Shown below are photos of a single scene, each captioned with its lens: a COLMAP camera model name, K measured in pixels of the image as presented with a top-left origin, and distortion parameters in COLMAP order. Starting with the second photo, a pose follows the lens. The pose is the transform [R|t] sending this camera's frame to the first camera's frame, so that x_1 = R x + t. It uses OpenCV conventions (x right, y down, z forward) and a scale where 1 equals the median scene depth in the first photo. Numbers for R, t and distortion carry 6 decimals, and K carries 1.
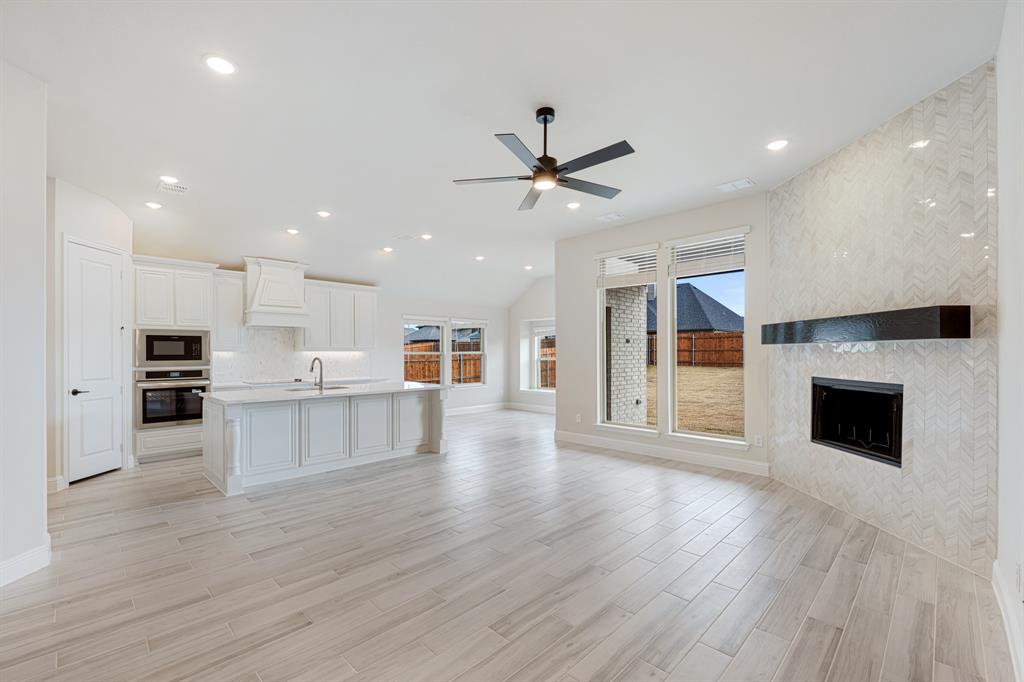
lens RADIAL K [[422.1, 0, 498.6], [0, 422.1, 350.8], [0, 0, 1]] dist [-0.003080, -0.000499]
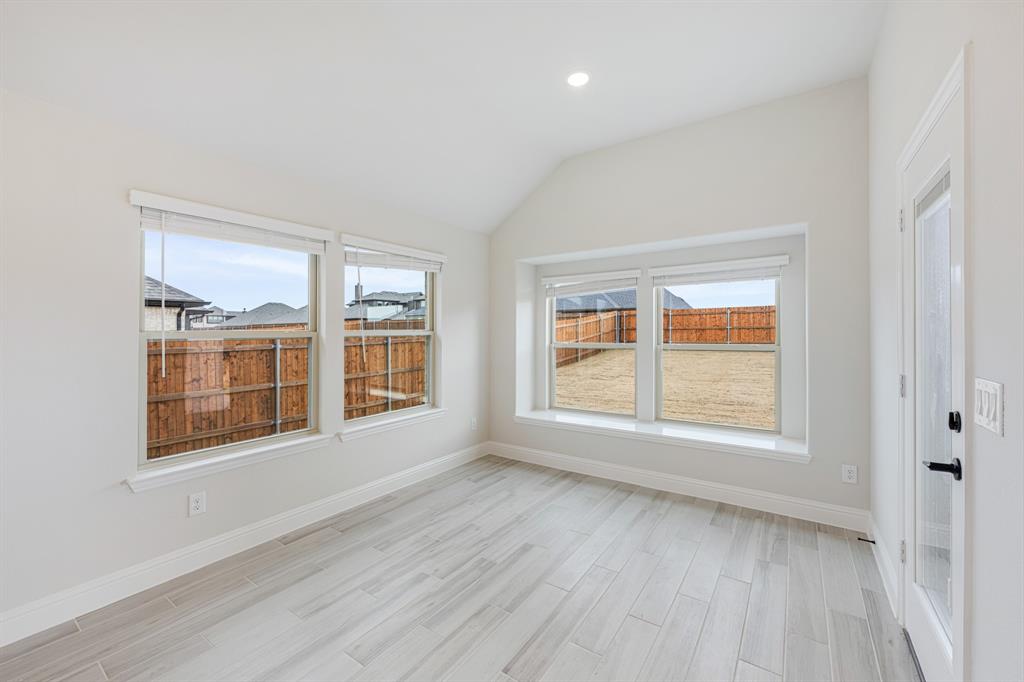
lens RADIAL K [[417.9, 0, 506.8], [0, 417.9, 334.9], [0, 0, 1]] dist [0.013205, 0.000076]
pose [[0.985804, -0.001996, 0.167887, -0.055610], [-0.000091, 0.999923, 0.012425, 0.002398], [-0.167899, -0.012264, 0.985728, 0.963931]]
